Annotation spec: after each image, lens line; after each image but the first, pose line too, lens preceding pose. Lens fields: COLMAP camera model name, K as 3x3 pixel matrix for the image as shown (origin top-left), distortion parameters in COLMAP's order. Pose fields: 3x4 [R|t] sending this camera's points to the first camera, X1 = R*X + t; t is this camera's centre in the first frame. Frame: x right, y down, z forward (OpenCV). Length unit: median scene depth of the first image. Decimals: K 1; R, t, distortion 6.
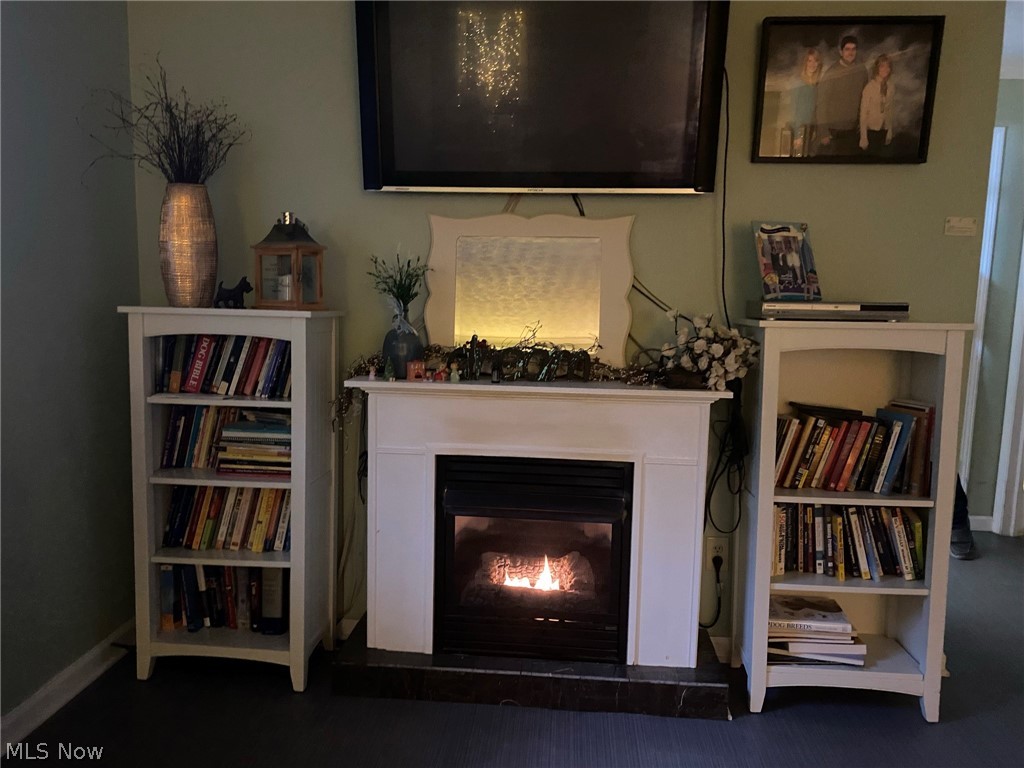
lens RADIAL K [[809.6, 0, 534.7], [0, 809.6, 406.3], [0, 0, 1]] dist [-0.001719, -0.006926]
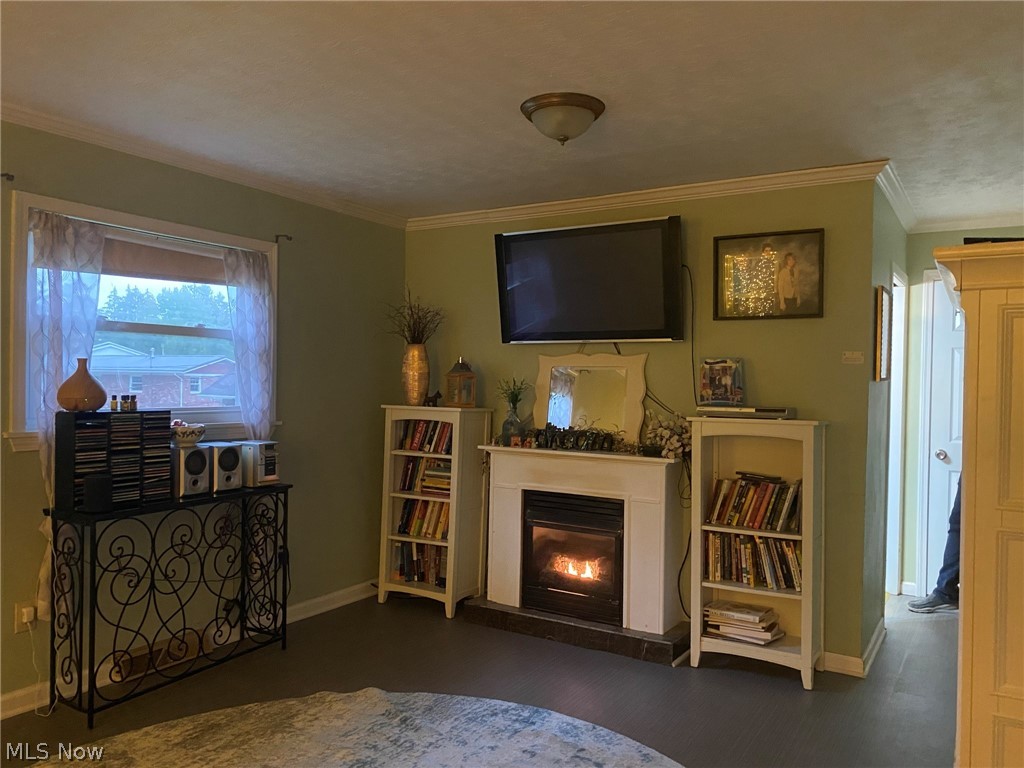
lens RADIAL K [[777.1, 0, 512.0], [0, 777.1, 384.0], [0, 0, 1]] dist [0.009959, 0.002656]
pose [[0.893490, -0.001879, -0.449079, 0.623414], [-0.066059, 0.988563, -0.135568, 0.064216], [0.444198, 0.150794, 0.883148, -0.553565]]
